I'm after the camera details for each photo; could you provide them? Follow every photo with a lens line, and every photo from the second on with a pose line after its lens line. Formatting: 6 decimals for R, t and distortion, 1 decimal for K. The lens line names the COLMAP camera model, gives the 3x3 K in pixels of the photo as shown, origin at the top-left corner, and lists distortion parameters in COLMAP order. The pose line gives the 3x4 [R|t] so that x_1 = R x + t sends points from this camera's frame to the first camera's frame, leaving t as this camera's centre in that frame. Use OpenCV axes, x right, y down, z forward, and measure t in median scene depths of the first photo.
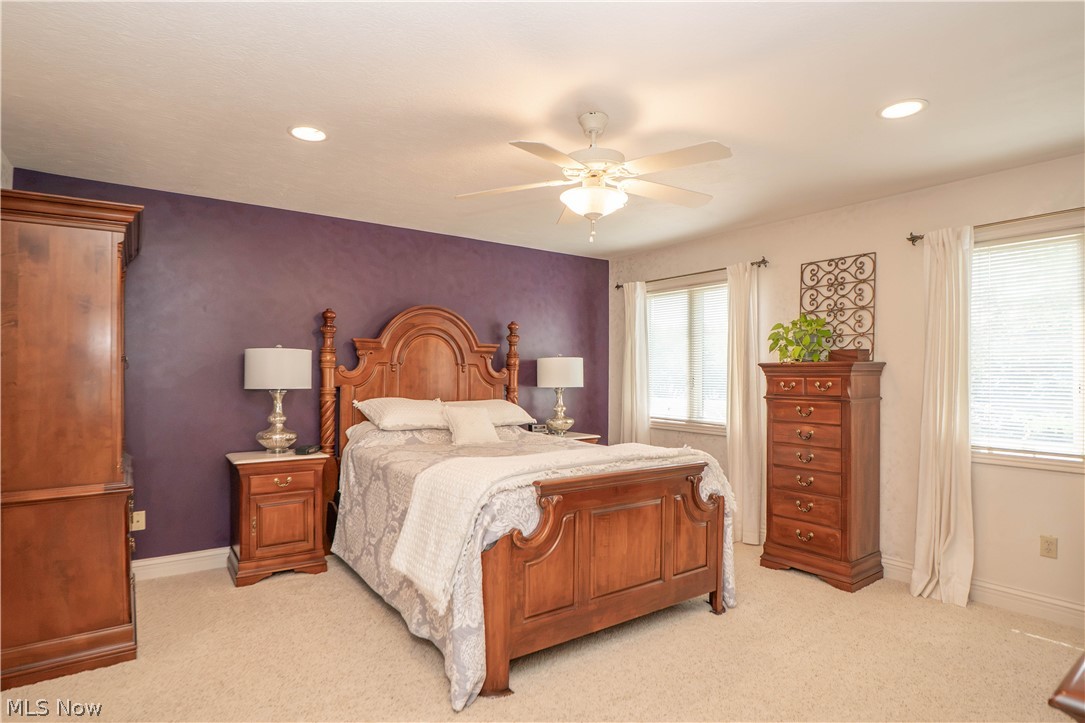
lens RADIAL K [[555.5, 0, 542.5], [0, 555.5, 361.5], [0, 0, 1]] dist [-0.004793, -0.000767]
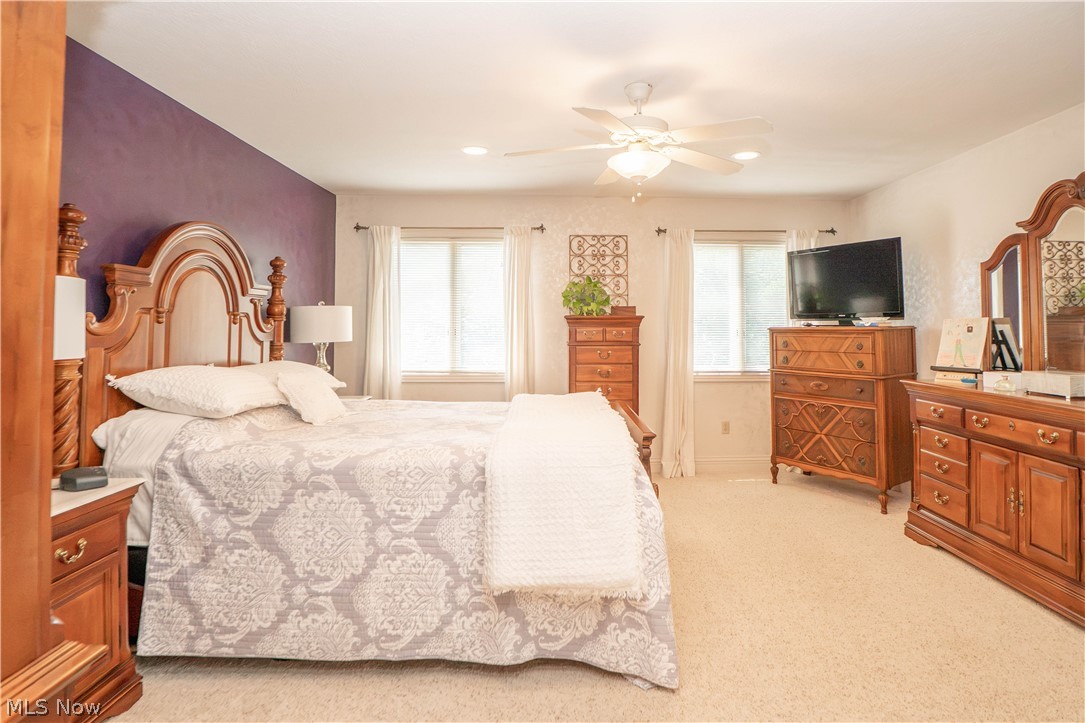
lens RADIAL K [[545.5, 0, 543.6], [0, 545.5, 308.2], [0, 0, 1]] dist [-0.002601, -0.000293]
pose [[0.582080, 0.020579, 0.812871, -0.577110], [-0.014892, 0.999782, -0.014647, 0.004656], [-0.812995, -0.003579, 0.582259, 0.364046]]
